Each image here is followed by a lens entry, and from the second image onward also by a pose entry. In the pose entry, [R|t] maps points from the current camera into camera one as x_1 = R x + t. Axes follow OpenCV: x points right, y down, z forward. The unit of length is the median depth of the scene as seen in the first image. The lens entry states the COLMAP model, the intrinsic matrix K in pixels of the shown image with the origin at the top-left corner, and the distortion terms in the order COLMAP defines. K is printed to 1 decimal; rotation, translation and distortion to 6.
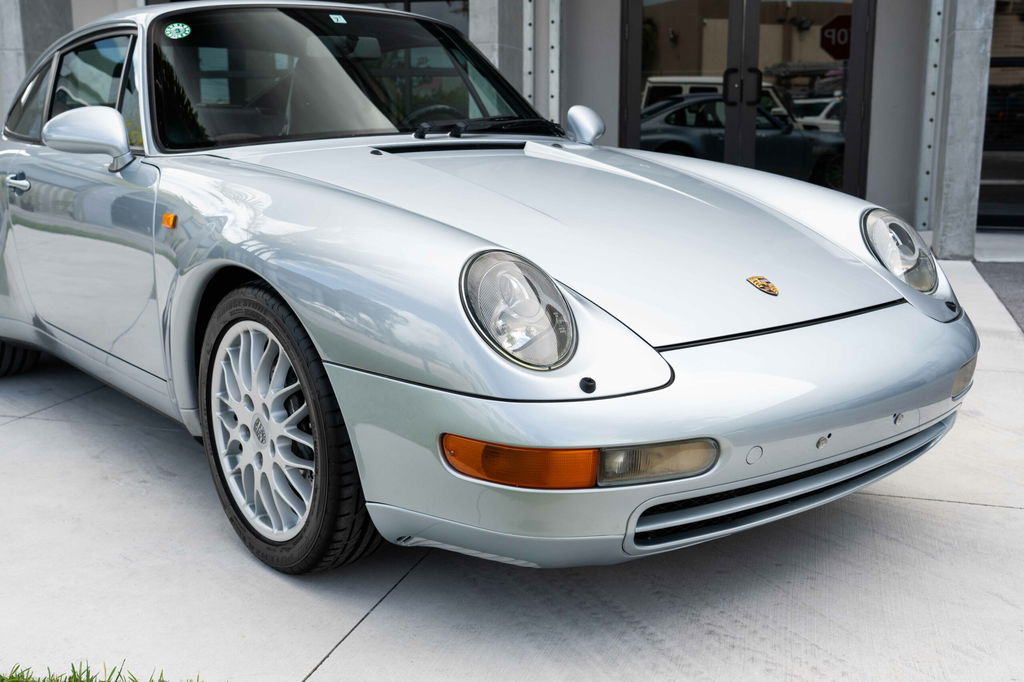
lens RADIAL K [[1144.0, 0, 515.9], [0, 1144.0, 337.6], [0, 0, 1]] dist [0.043494, 0.000000]
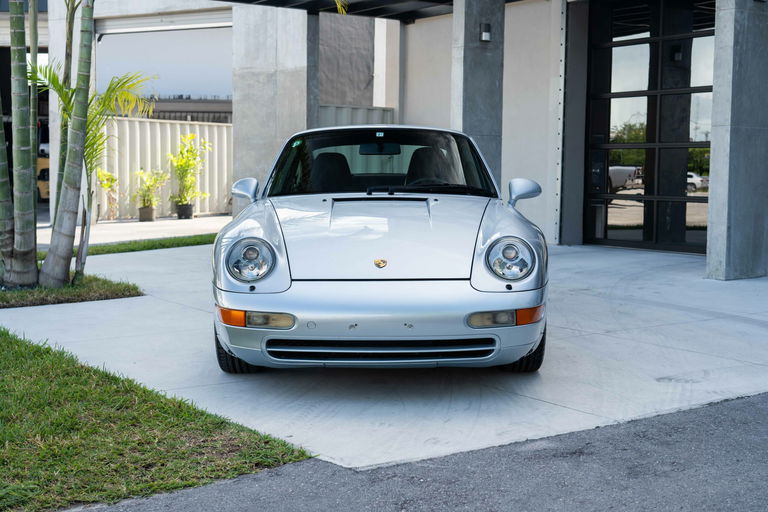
lens RADIAL K [[1094.7, 0, 383.6], [0, 1094.7, 256.7], [0, 0, 1]] dist [0.053356, 0.000000]
pose [[0.776265, 0.058486, -0.627688, 1.413412], [-0.129194, 0.989313, -0.067594, 0.076350], [0.617027, 0.133564, 0.775525, -0.576570]]
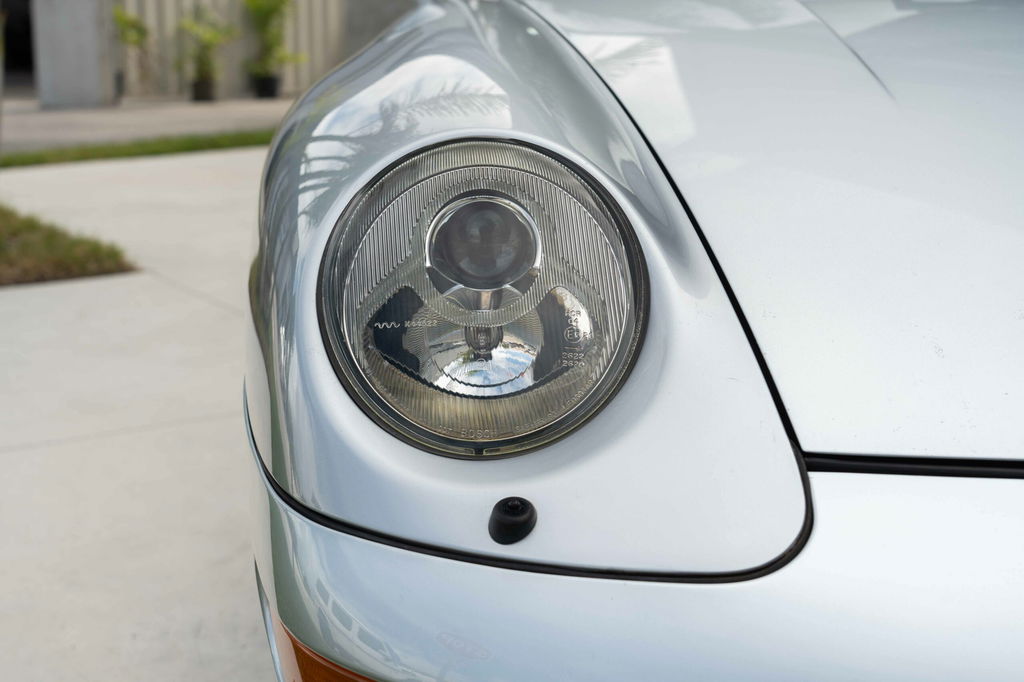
lens RADIAL K [[1459.5, 0, 516.5], [0, 1459.5, 336.8], [0, 0, 1]] dist [0.053356, 0.000000]
pose [[0.761491, 0.141797, -0.632476, 0.259269], [-0.136839, 0.988954, 0.056966, -0.030493], [0.633567, 0.043169, 0.772483, 0.497355]]
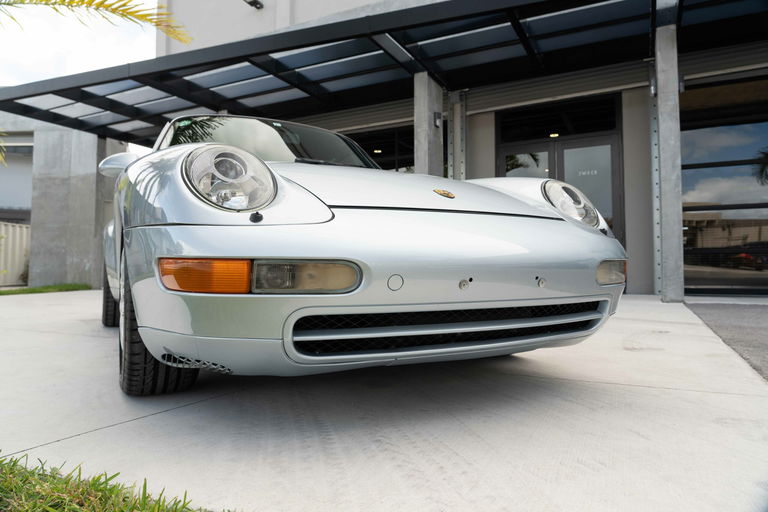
lens RADIAL K [[515.5, 0, 388.4], [0, 515.5, 253.2], [0, 0, 1]] dist [-0.008907, -0.004559]
pose [[0.983684, -0.005890, -0.179809, 0.239644], [-0.036043, 0.972748, -0.229047, 0.159432], [0.176258, 0.231791, 0.956664, 0.364667]]
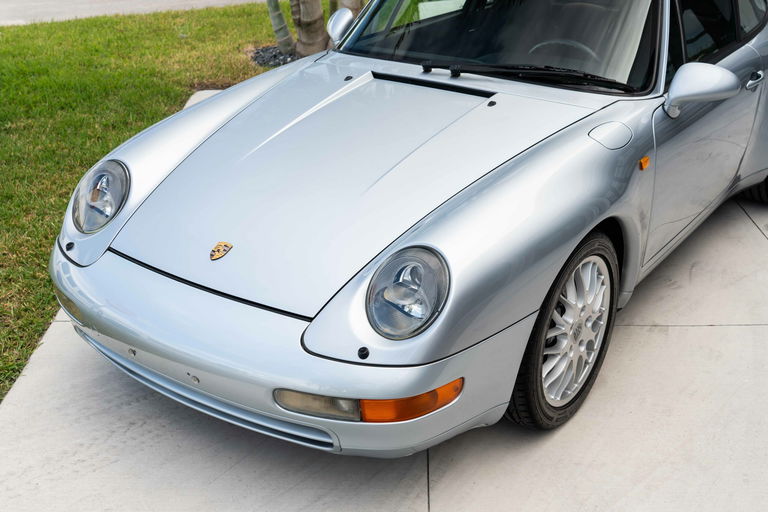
lens RADIAL K [[961.4, 0, 376.8], [0, 961.4, 257.2], [0, 0, 1]] dist [0.089169, 0.000000]
pose [[0.249802, 0.404136, -0.879928, 1.180644], [-0.190133, 0.911519, 0.364669, -0.456274], [0.949447, 0.076208, 0.304538, 0.759367]]
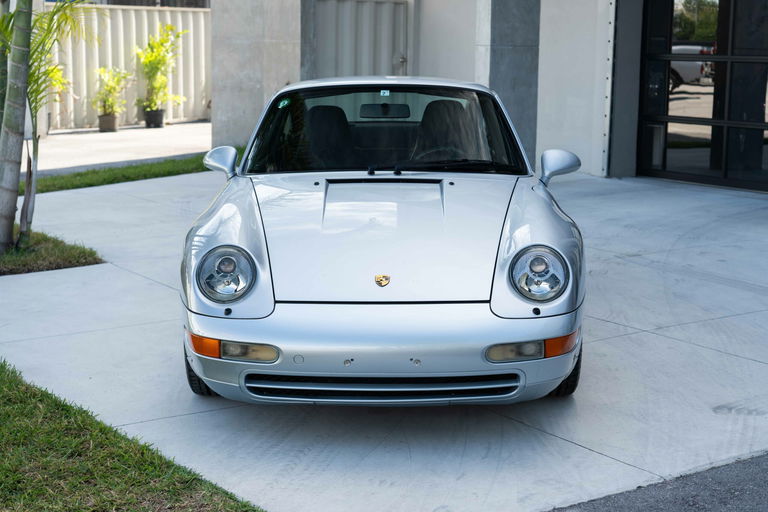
lens RADIAL K [[1322.4, 0, 386.2], [0, 1322.4, 257.9], [0, 0, 1]] dist [0.069145, 0.000000]
pose [[0.770378, 0.114598, -0.627204, 1.413977], [-0.132941, 0.990965, 0.017773, -0.109713], [0.623574, 0.069689, 0.778652, -0.588489]]
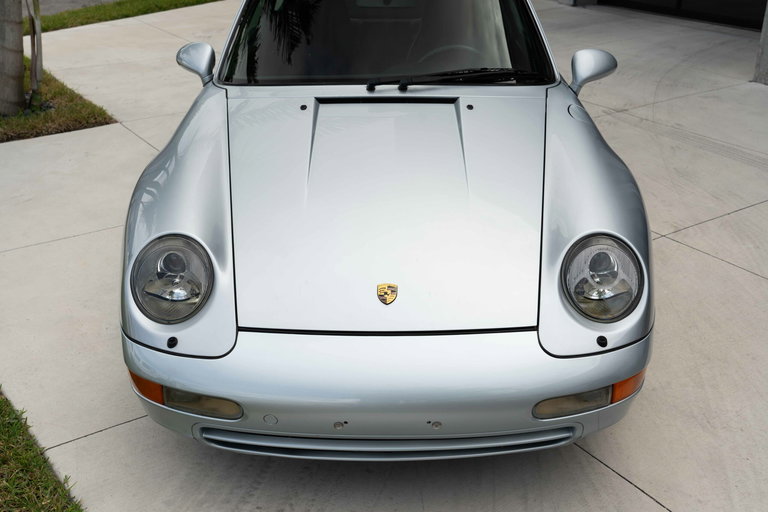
lens RADIAL K [[875.8, 0, 384.8], [0, 875.8, 255.6], [0, 0, 1]] dist [0.044355, 0.000000]
pose [[0.772761, 0.267971, -0.575354, 0.717882], [-0.131604, 0.954451, 0.267777, -0.326933], [0.620903, -0.131209, 0.772828, 0.207867]]
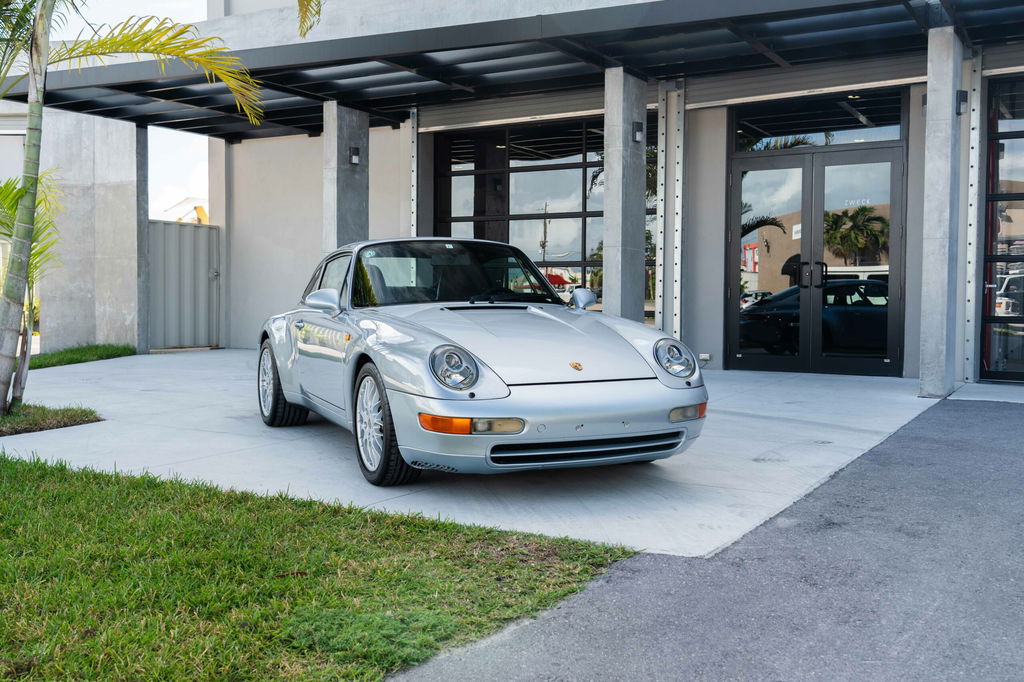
lens RADIAL K [[1021.6, 0, 509.3], [0, 1021.6, 346.0], [0, 0, 1]] dist [0.037699, 0.000000]
pose [[0.967003, 0.019400, -0.254025, 0.555542], [-0.054912, 0.989531, -0.133464, 0.179155], [0.248777, 0.143009, 0.957945, -0.918814]]
